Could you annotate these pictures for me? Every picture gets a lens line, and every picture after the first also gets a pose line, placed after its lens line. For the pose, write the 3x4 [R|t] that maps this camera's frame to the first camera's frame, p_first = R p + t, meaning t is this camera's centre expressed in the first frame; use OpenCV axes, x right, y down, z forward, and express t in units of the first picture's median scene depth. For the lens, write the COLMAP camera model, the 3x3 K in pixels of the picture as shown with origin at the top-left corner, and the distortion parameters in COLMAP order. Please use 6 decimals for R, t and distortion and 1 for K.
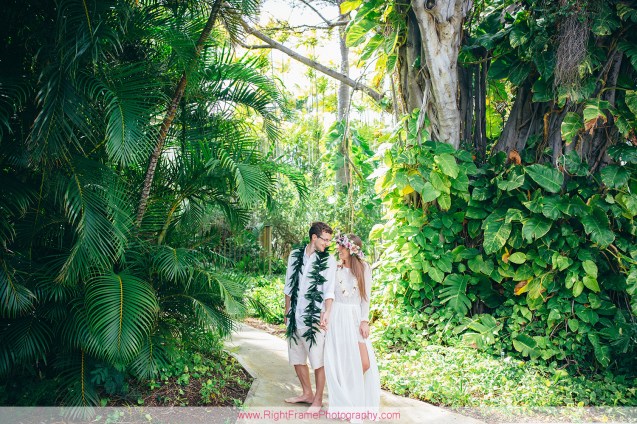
lens RADIAL K [[663.7, 0, 318.5], [0, 663.7, 212.0], [0, 0, 1]] dist [0.012568, 0.006906]
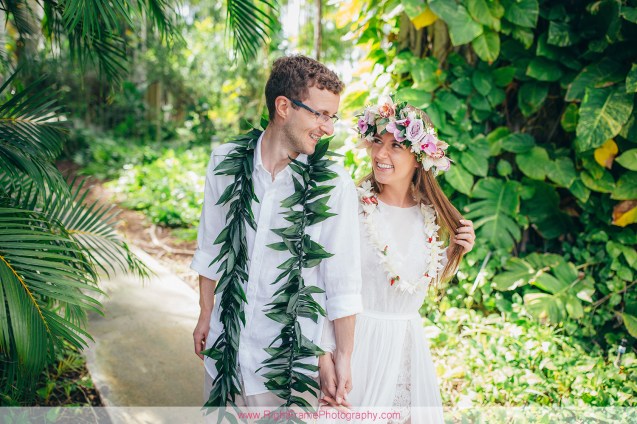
lens RADIAL K [[591.0, 0, 319.5], [0, 591.0, 204.5], [0, 0, 1]] dist [-0.014499, -0.011856]
pose [[0.981848, 0.011852, 0.189298, -0.035381], [-0.051874, 0.976773, 0.207902, 0.018995], [-0.182437, -0.213948, 0.959658, 0.568878]]
